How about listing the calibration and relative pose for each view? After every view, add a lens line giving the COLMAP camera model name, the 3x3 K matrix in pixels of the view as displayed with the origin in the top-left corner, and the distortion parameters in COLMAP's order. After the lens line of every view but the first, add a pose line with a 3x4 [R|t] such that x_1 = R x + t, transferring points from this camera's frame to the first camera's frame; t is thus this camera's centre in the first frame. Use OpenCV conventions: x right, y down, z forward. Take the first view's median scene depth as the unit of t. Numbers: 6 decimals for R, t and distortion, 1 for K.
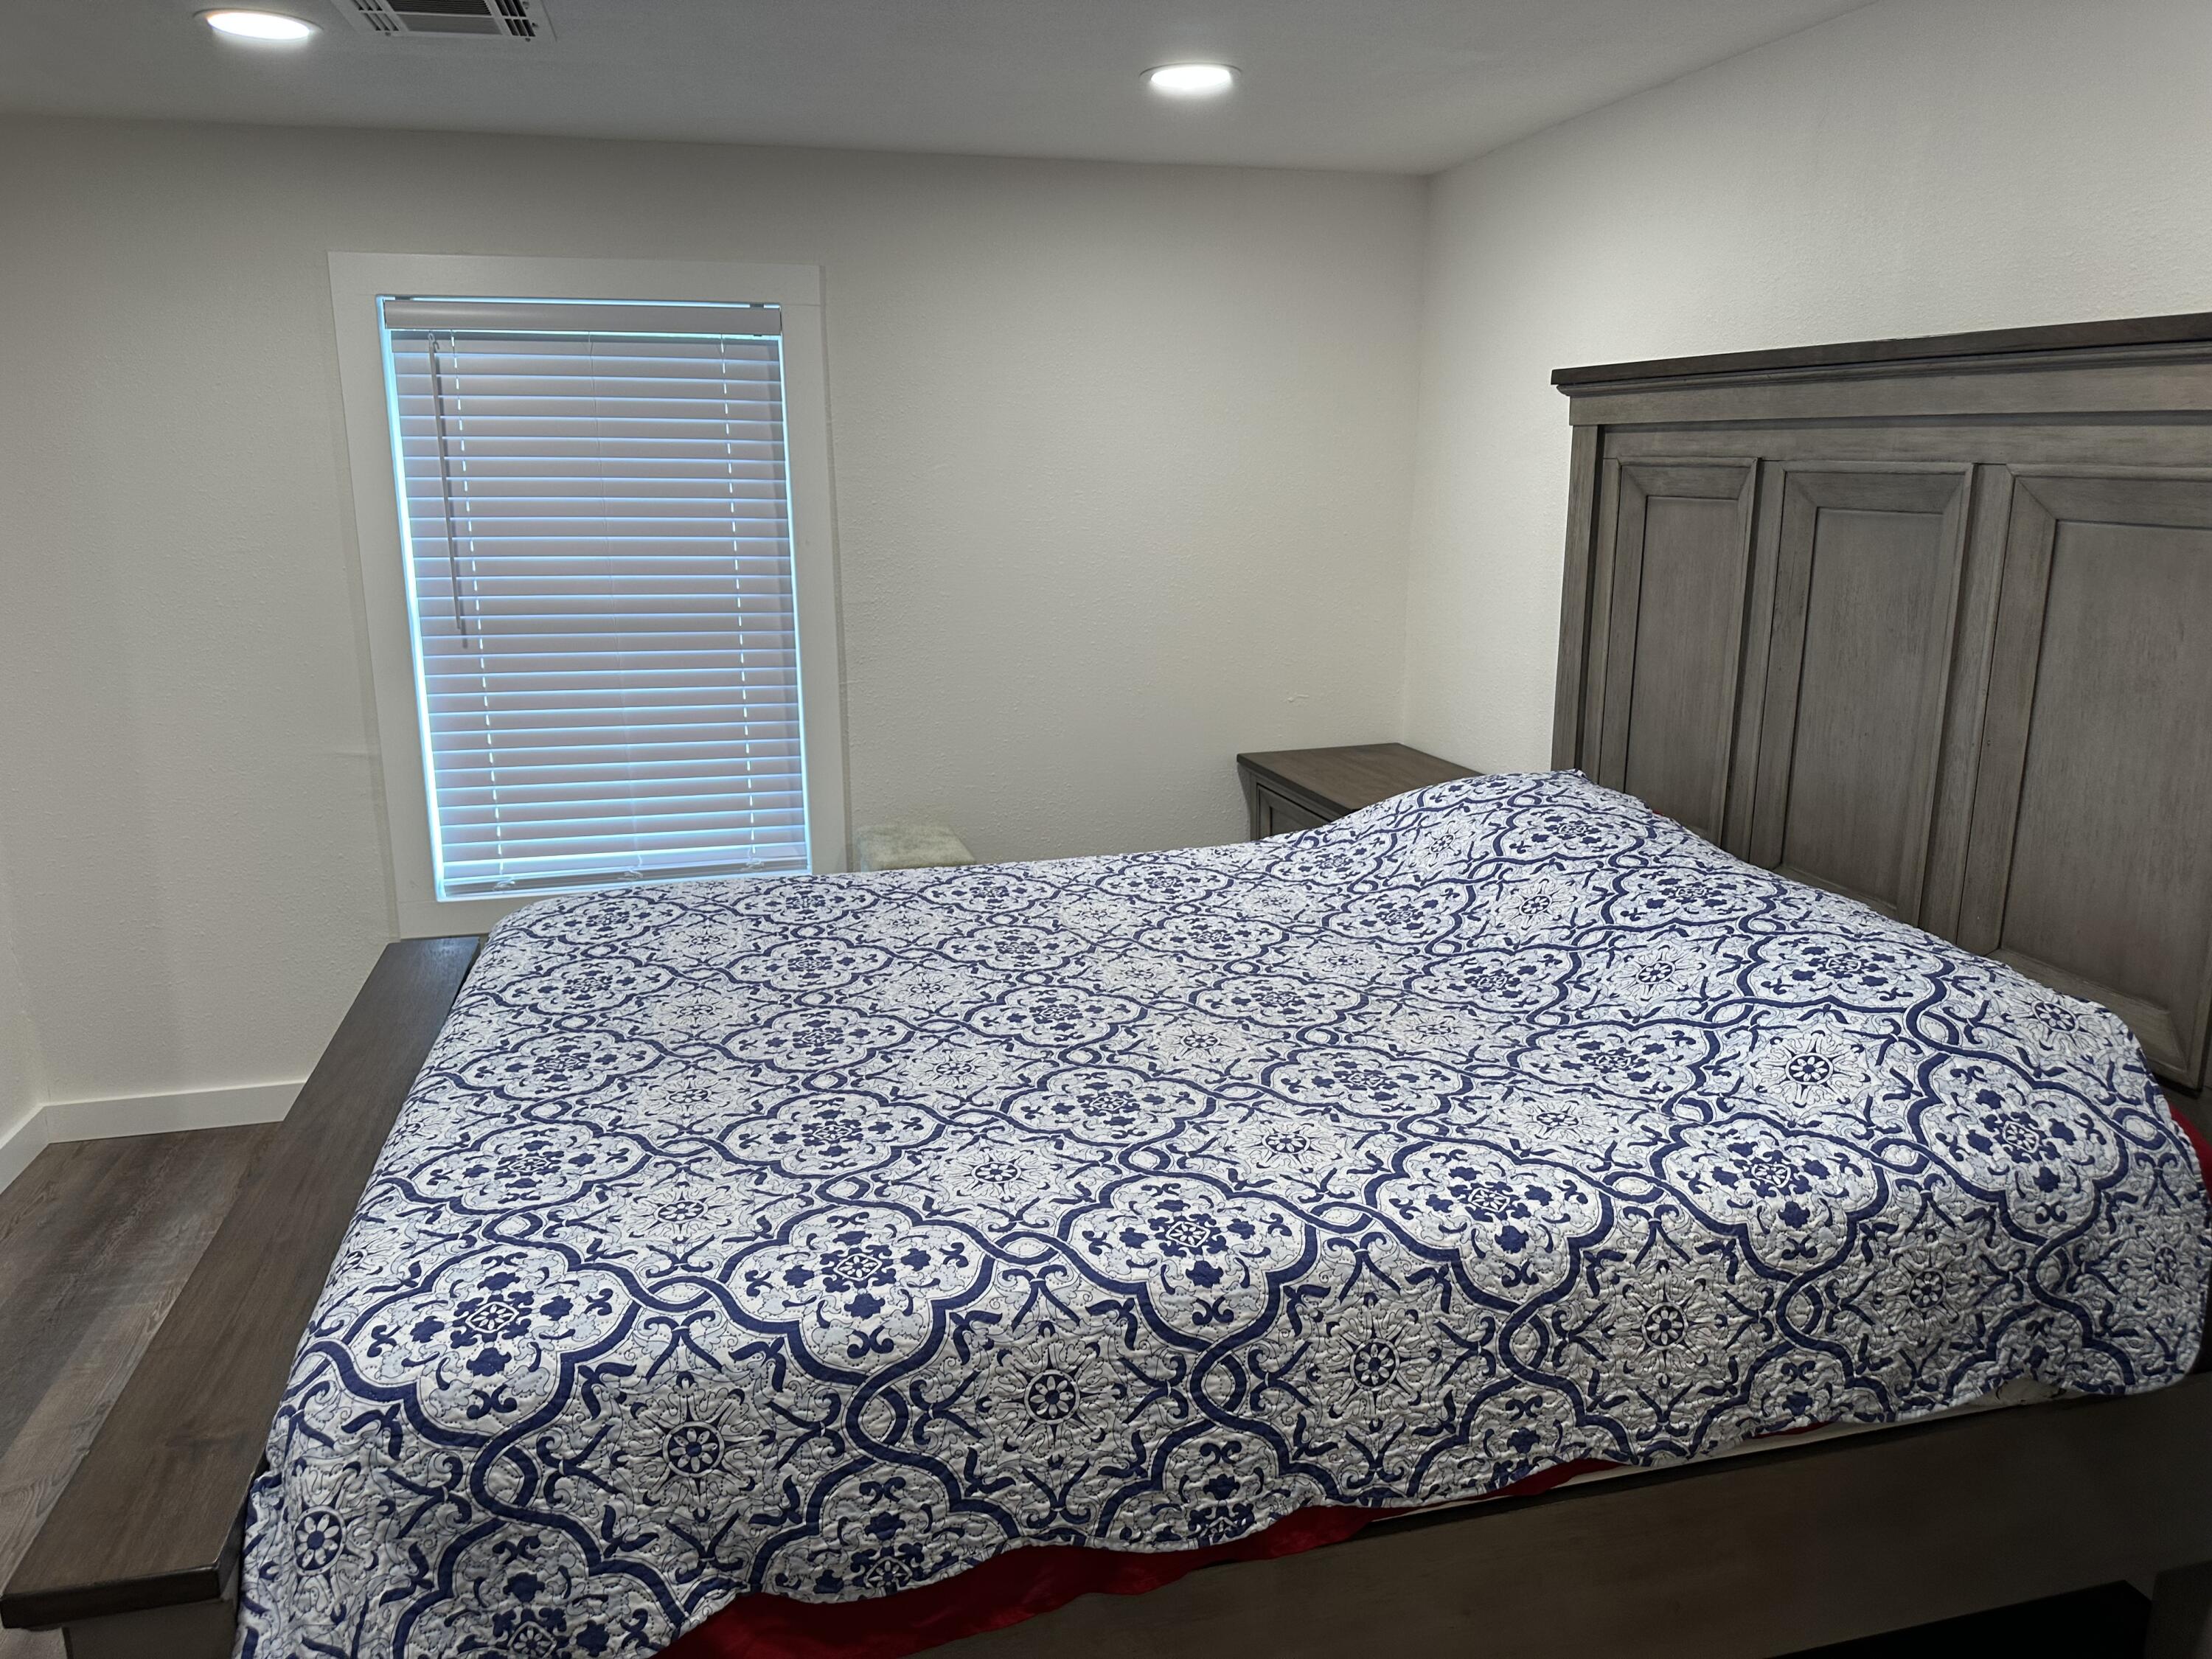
lens RADIAL K [[1544.8, 0, 1094.6], [0, 1544.8, 833.4], [0, 0, 1]] dist [0.043669, -0.048253]
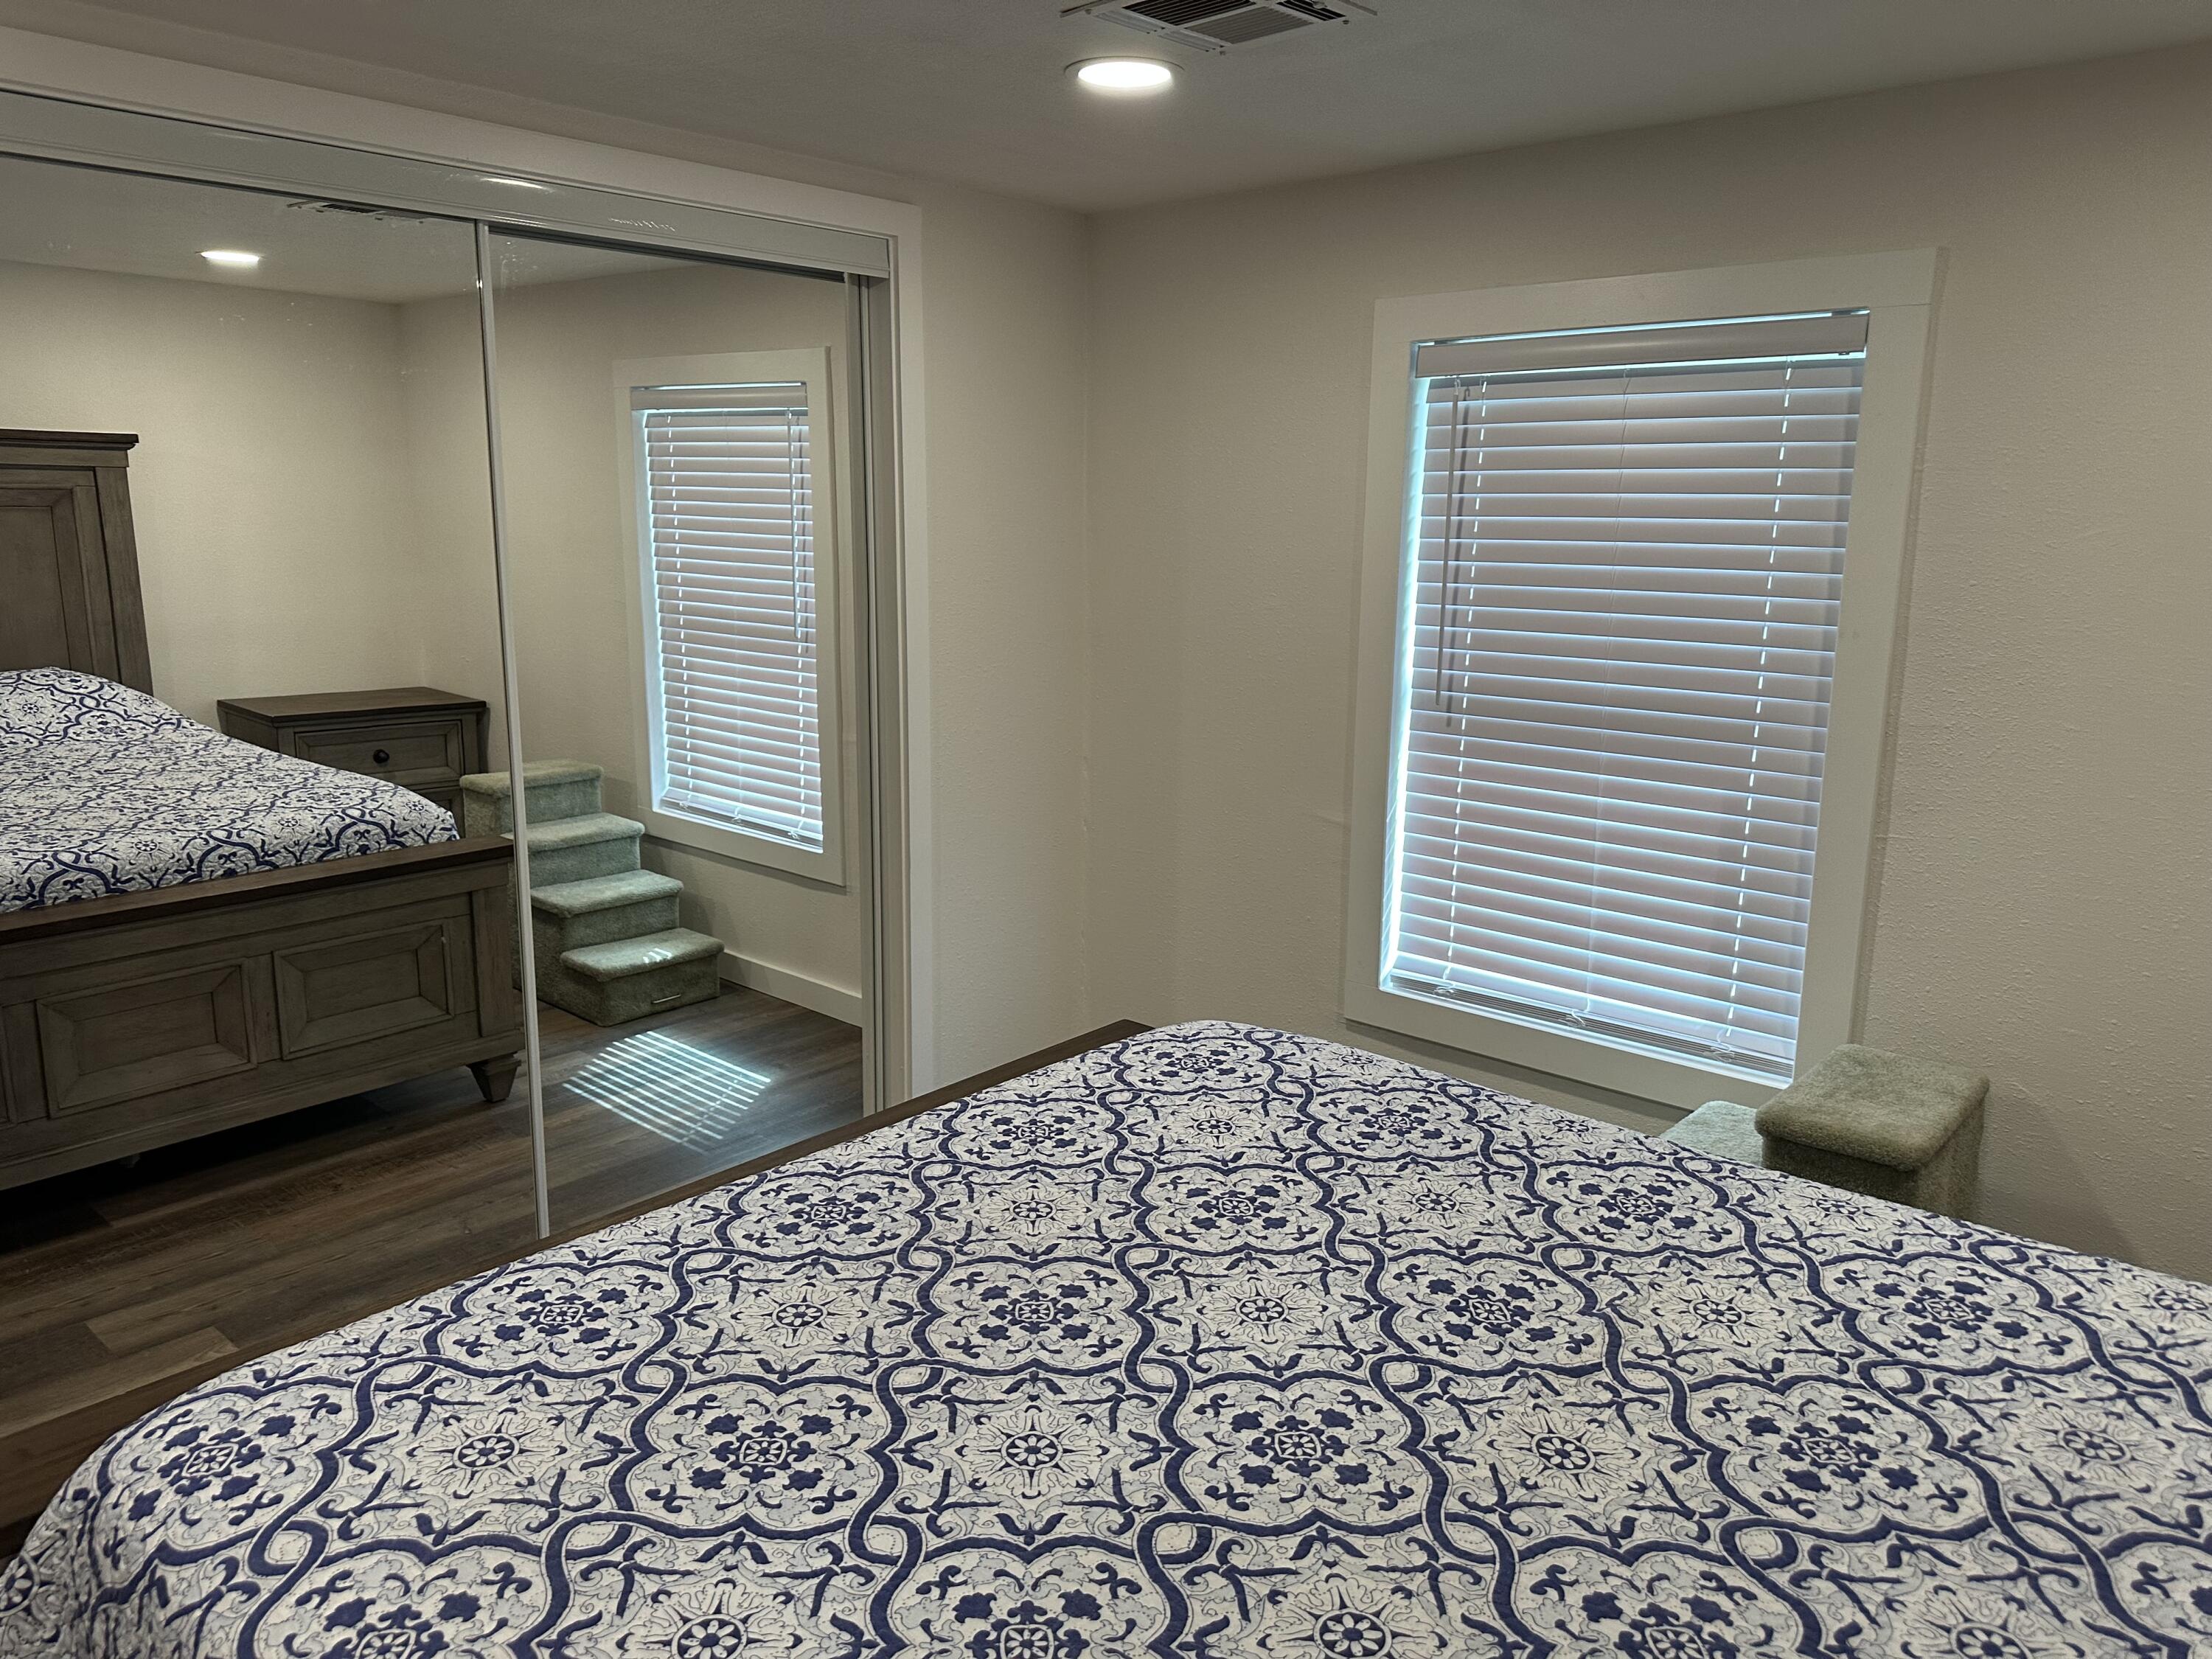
lens RADIAL K [[1548.5, 0, 1159.6], [0, 1548.5, 793.4], [0, 0, 1]] dist [0.071207, -0.095739]
pose [[0.565391, 0.156500, -0.809840, 0.310149], [-0.206775, 0.977375, 0.044516, -0.113371], [0.798485, 0.142286, 0.584959, 0.457059]]
